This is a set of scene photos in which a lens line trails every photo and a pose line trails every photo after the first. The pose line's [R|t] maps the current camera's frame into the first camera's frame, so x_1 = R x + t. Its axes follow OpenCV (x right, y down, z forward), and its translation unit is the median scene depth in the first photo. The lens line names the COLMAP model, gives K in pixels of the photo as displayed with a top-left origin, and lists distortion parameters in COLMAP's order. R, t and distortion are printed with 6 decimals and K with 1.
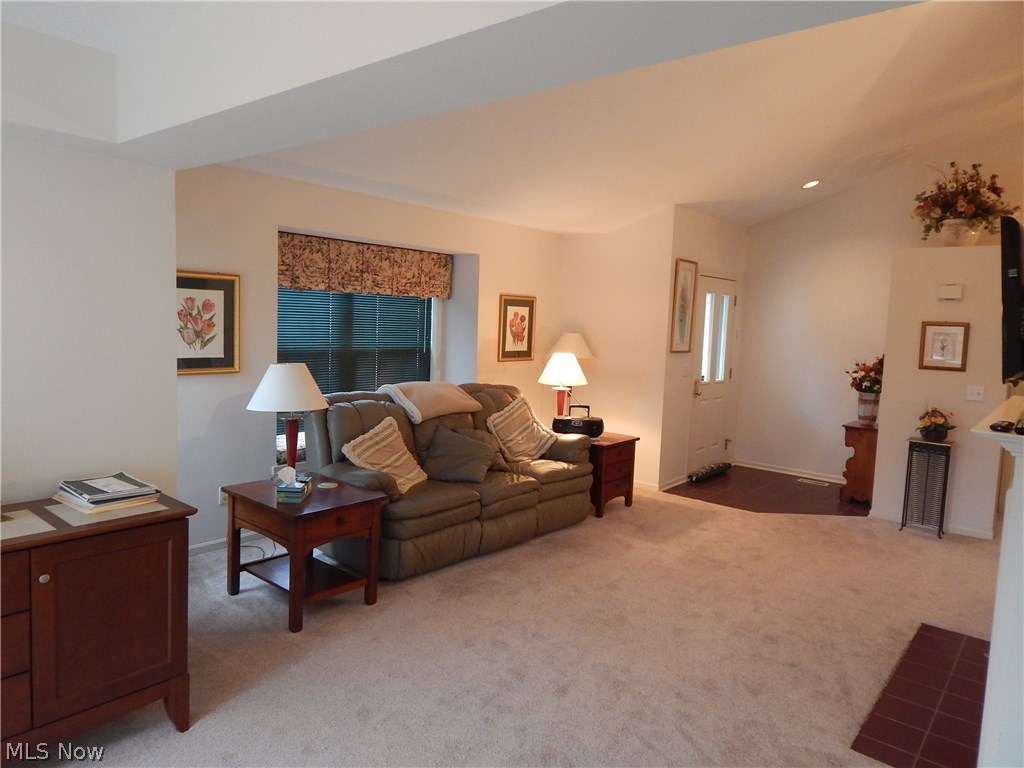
lens RADIAL K [[681.6, 0, 512.9], [0, 681.6, 380.7], [0, 0, 1]] dist [0.005011, -0.012617]
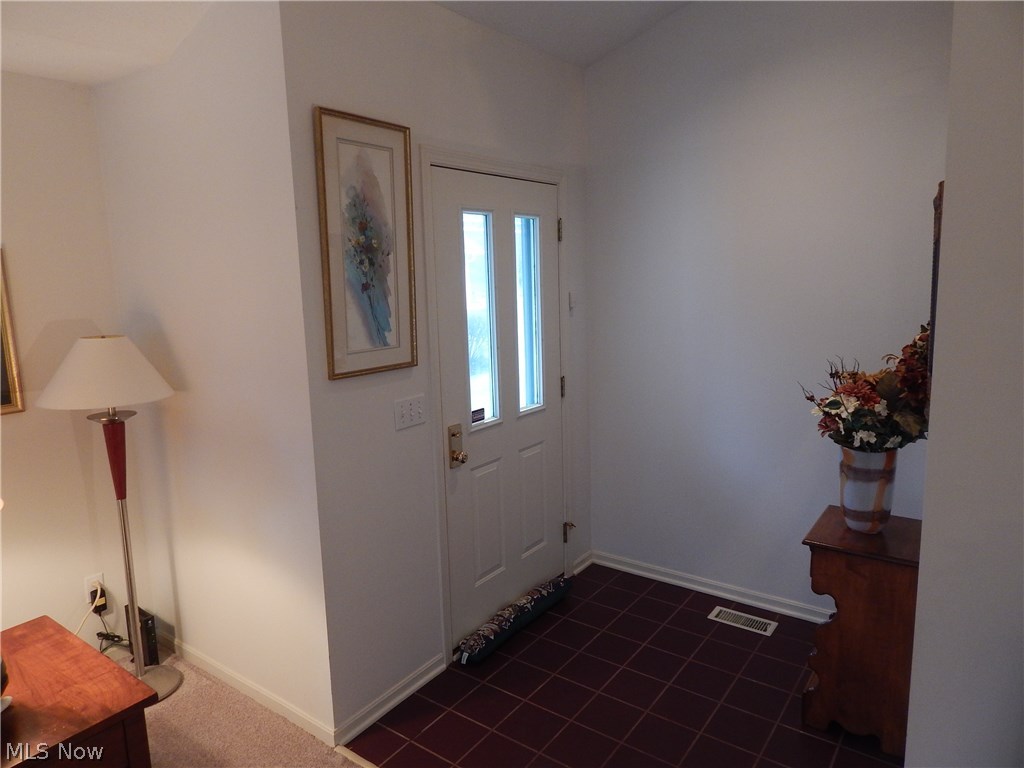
lens RADIAL K [[681.6, 0, 509.0], [0, 681.6, 385.1], [0, 0, 1]] dist [0.005011, -0.012617]
pose [[0.996129, -0.072712, 0.049394, 0.314383], [0.068833, 0.994717, 0.076161, -0.060704], [-0.054670, -0.072466, 0.995871, 0.650381]]
